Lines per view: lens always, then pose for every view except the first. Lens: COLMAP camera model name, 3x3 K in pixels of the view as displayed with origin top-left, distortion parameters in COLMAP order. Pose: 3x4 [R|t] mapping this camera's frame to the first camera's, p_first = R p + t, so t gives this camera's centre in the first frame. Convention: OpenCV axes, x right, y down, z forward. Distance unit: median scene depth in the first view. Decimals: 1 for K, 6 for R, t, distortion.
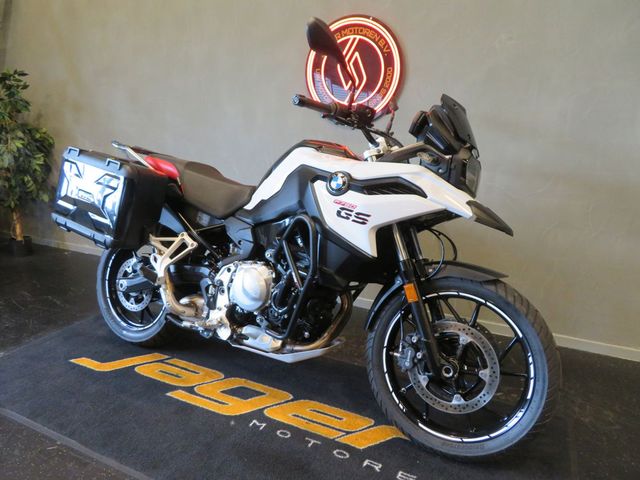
lens RADIAL K [[456.7, 0, 317.9], [0, 456.7, 242.2], [0, 0, 1]] dist [-0.005212, -0.001966]
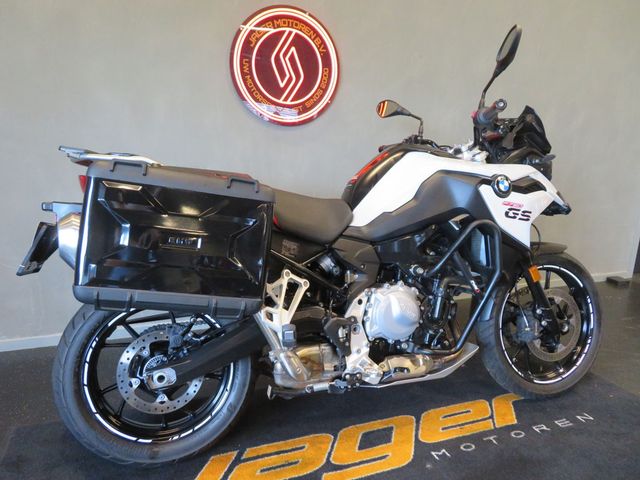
lens RADIAL K [[456.7, 0, 317.9], [0, 456.7, 242.2], [0, 0, 1]] dist [-0.005212, -0.001966]
pose [[0.679939, -0.164012, 0.714691, -0.893588], [0.160393, 0.984328, 0.073296, -0.128820], [-0.715512, 0.064794, 0.695589, 0.513477]]
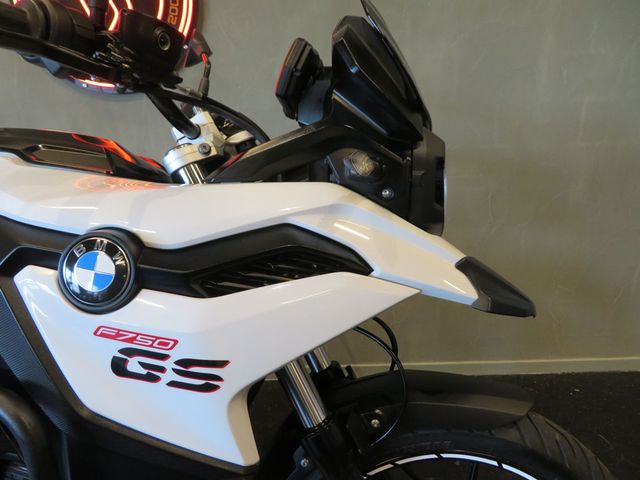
lens RADIAL K [[456.7, 0, 317.9], [0, 456.7, 242.2], [0, 0, 1]] dist [-0.005212, -0.001966]
pose [[0.896358, -0.165667, 0.411215, 0.046692], [0.142843, 0.986013, 0.085871, -0.135103], [-0.419689, -0.018232, 0.907485, 0.584371]]
